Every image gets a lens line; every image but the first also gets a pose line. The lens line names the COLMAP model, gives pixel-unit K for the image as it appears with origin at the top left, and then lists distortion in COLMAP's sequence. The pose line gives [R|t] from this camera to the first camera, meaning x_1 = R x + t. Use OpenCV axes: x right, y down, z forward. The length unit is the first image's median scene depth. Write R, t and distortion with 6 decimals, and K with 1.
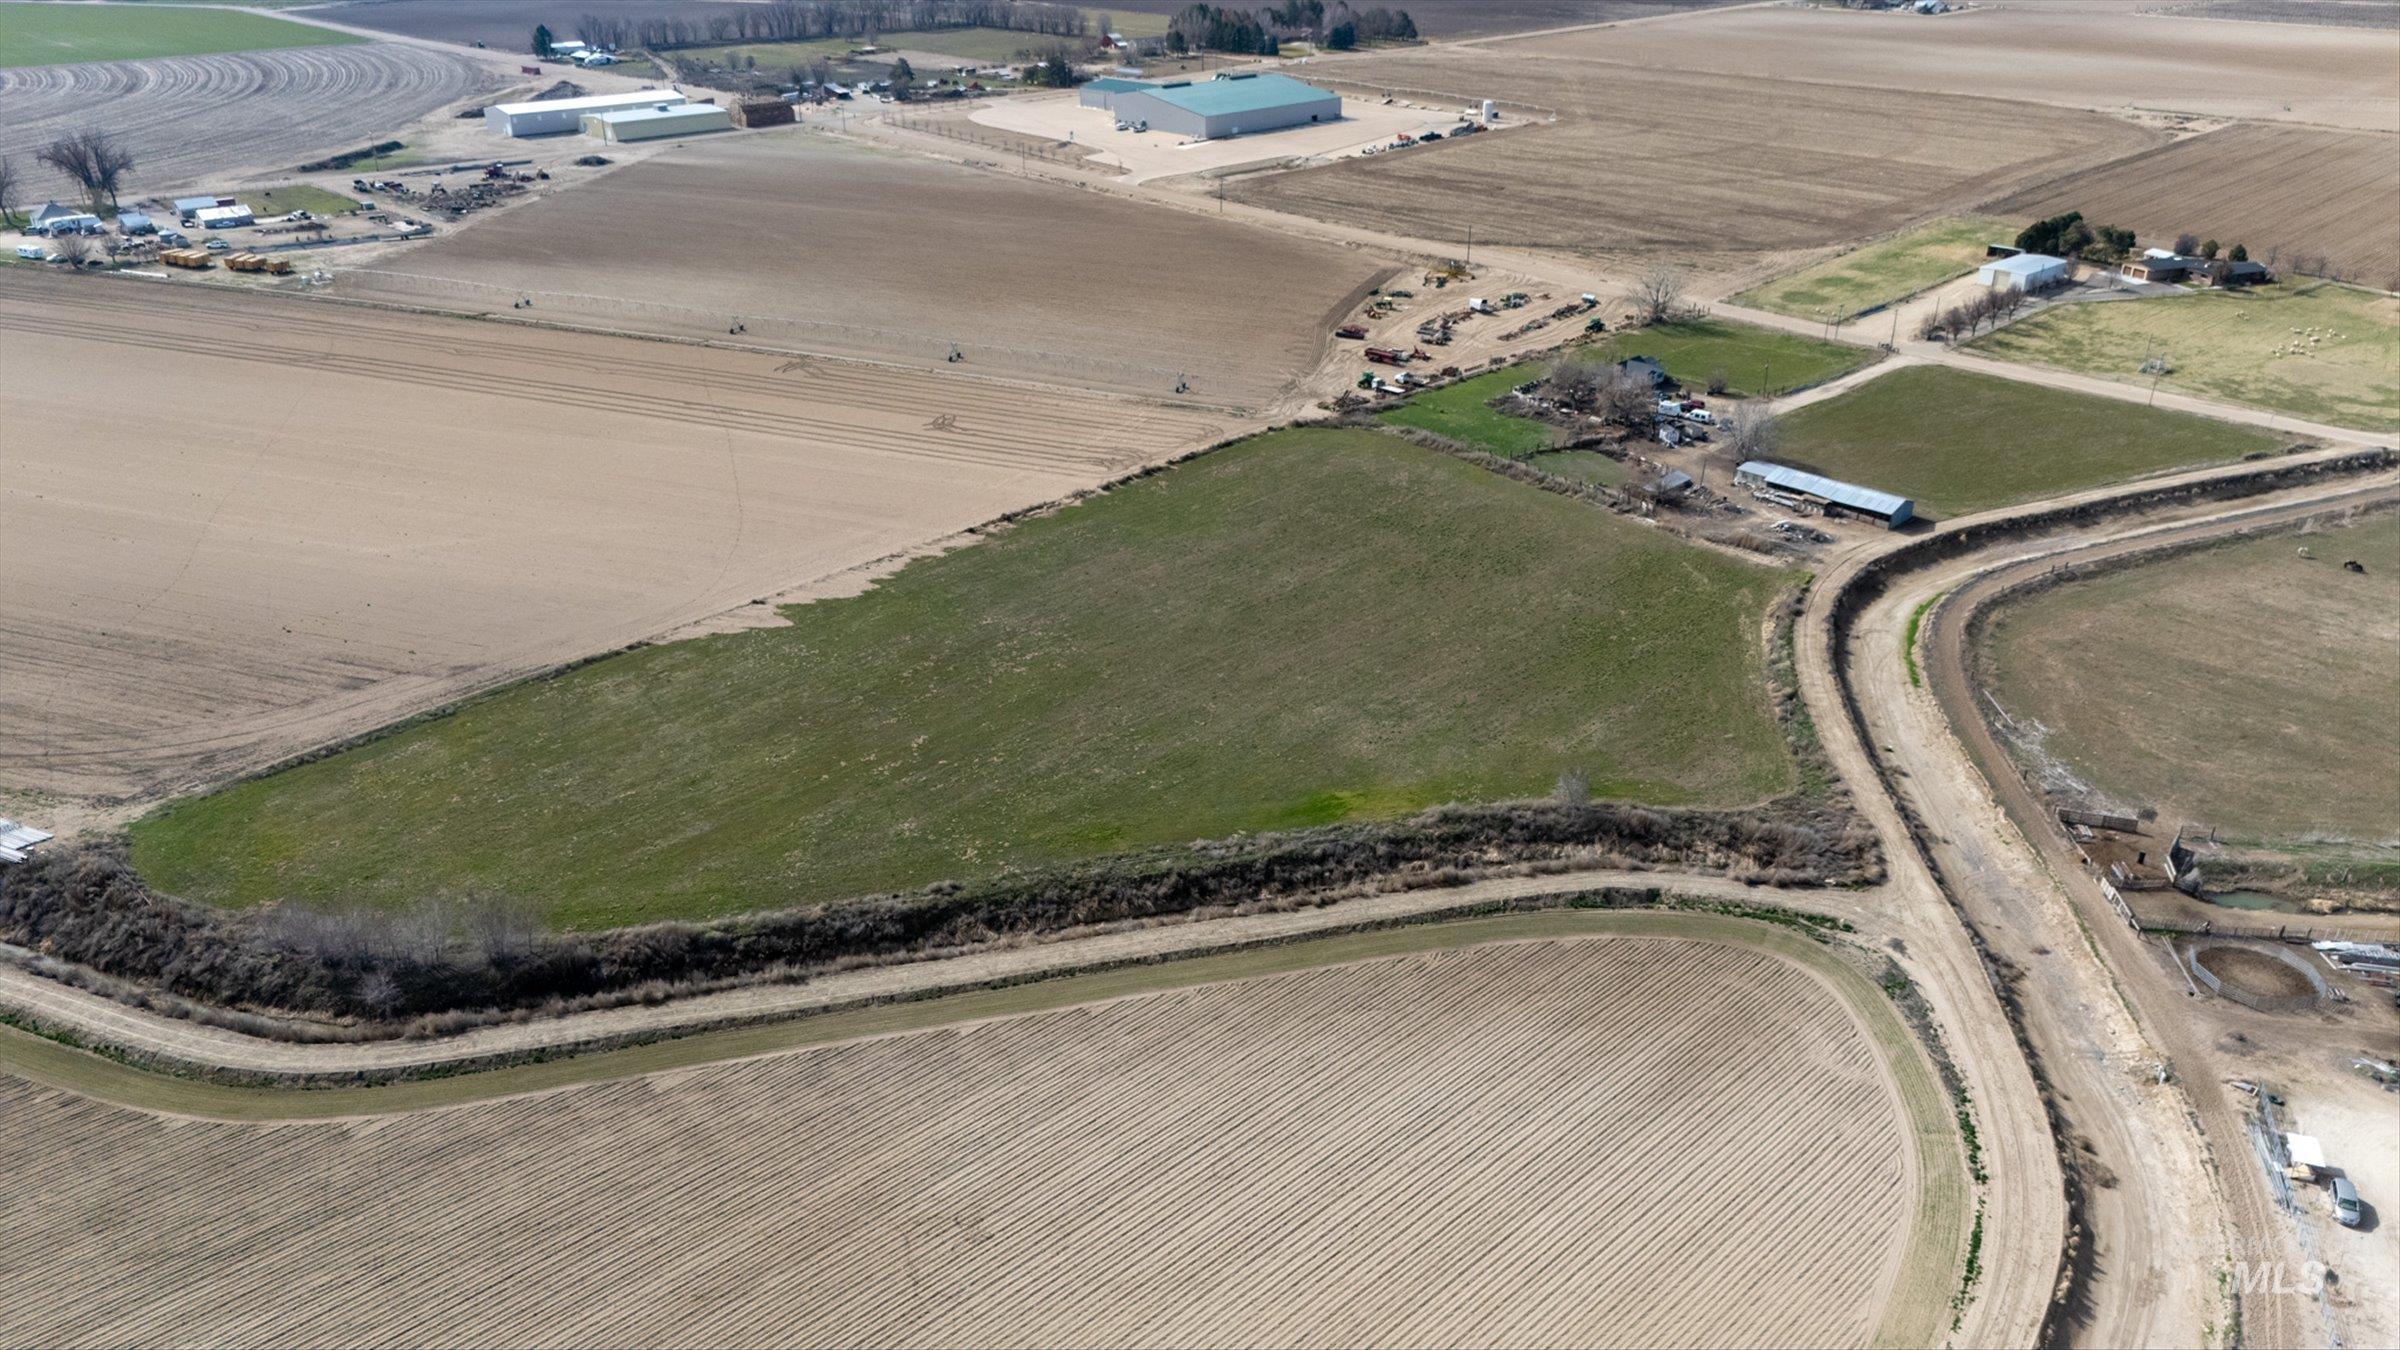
lens RADIAL K [[1759.7, 0, 1201.0], [0, 1759.7, 688.3], [0, 0, 1]] dist [0.073288, -0.071485]
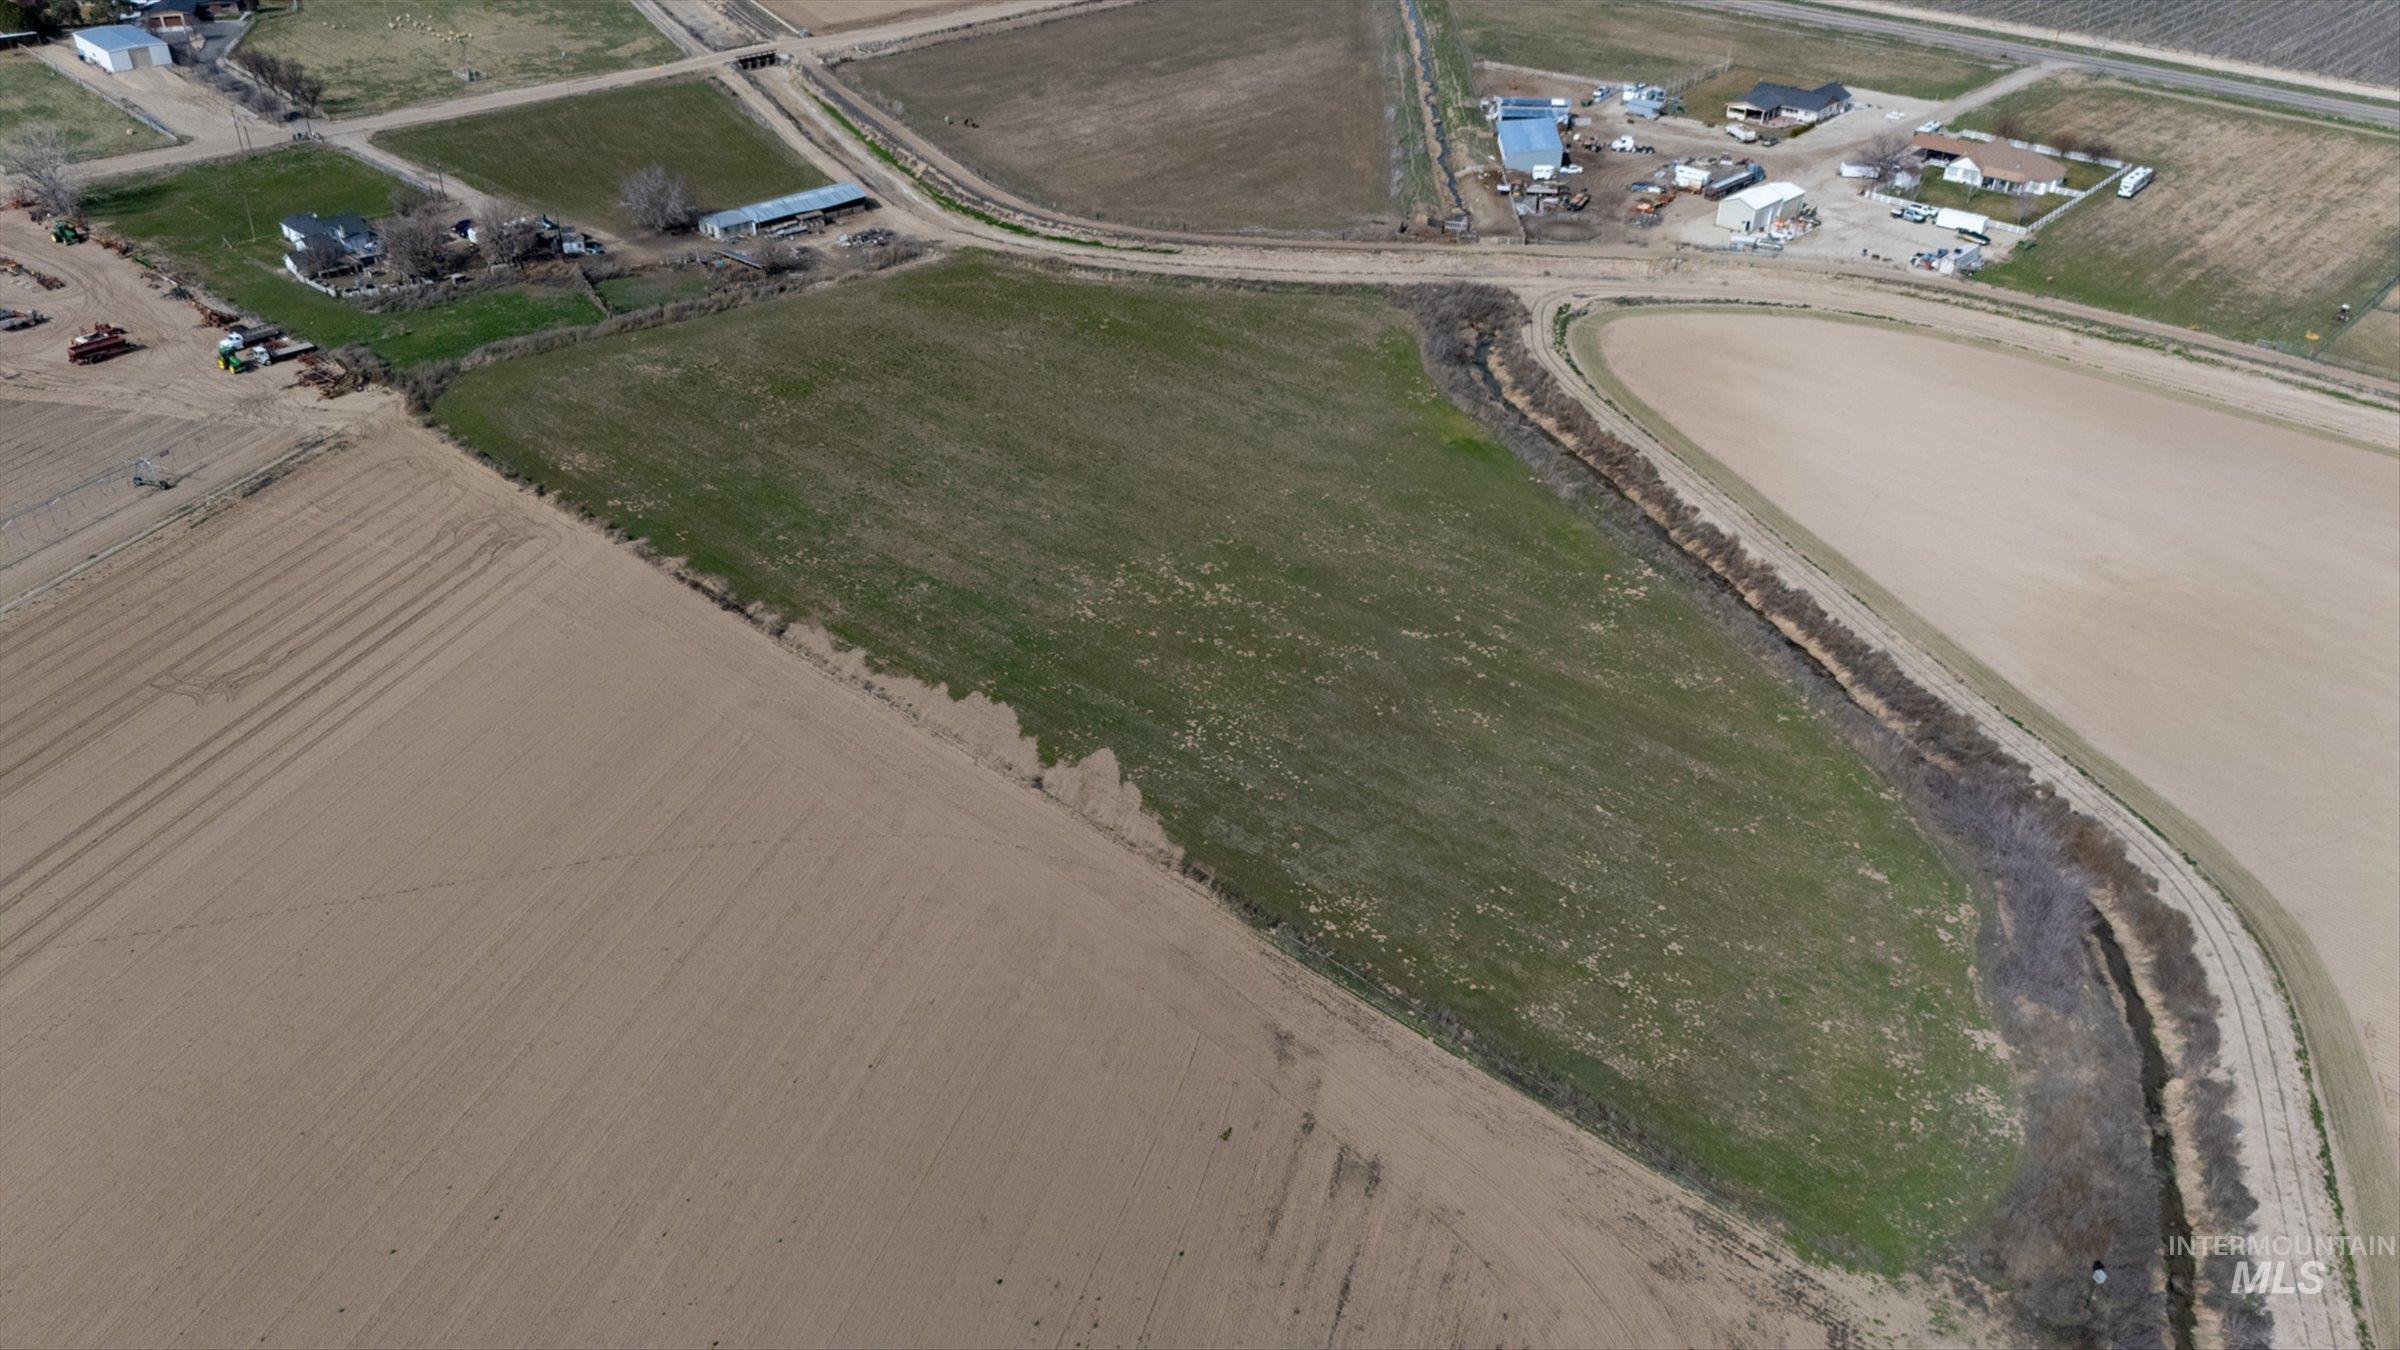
lens RADIAL K [[1759.7, 0, 1201.0], [0, 1759.7, 688.3], [0, 0, 1]] dist [0.073288, -0.071485]
pose [[-0.049441, -0.542668, 0.838491, -0.694844], [0.417073, 0.751600, 0.511025, -0.340346], [-0.907527, 0.374978, 0.189173, 0.720883]]
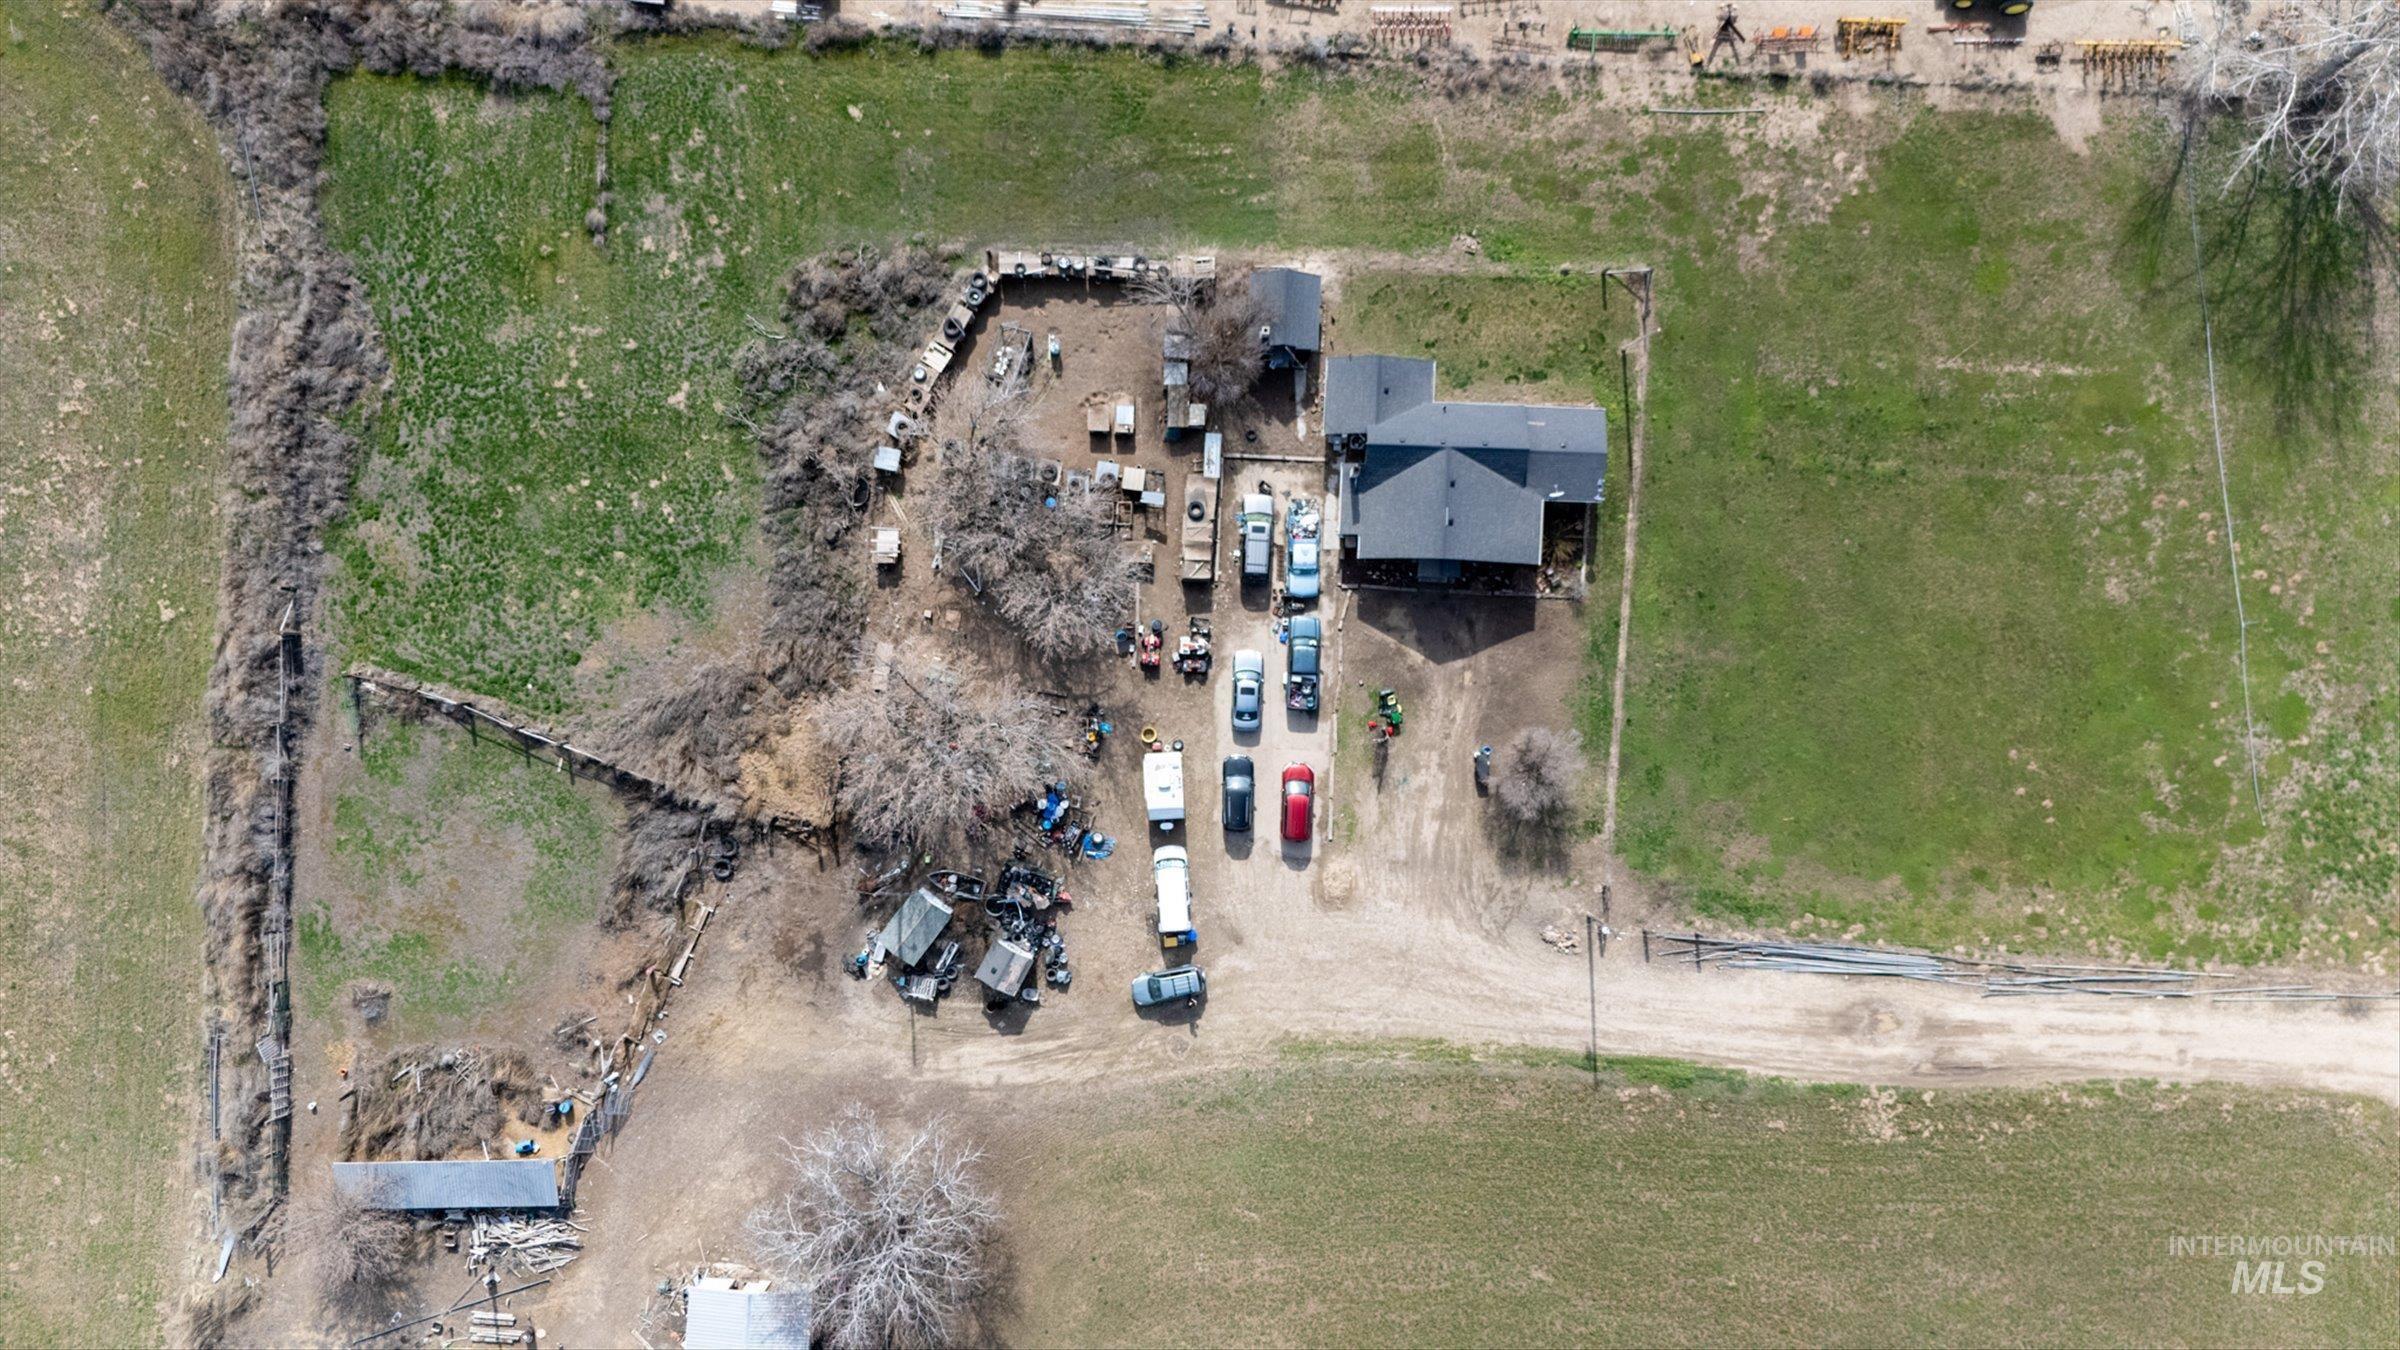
lens RADIAL K [[1759.7, 0, 1201.0], [0, 1759.7, 688.3], [0, 0, 1]] dist [0.073288, -0.071485]
pose [[0.679172, 0.733974, 0.002668, 0.303942], [-0.323624, 0.296194, 0.898630, -0.502444], [0.658782, -0.611188, 0.438698, 1.052700]]
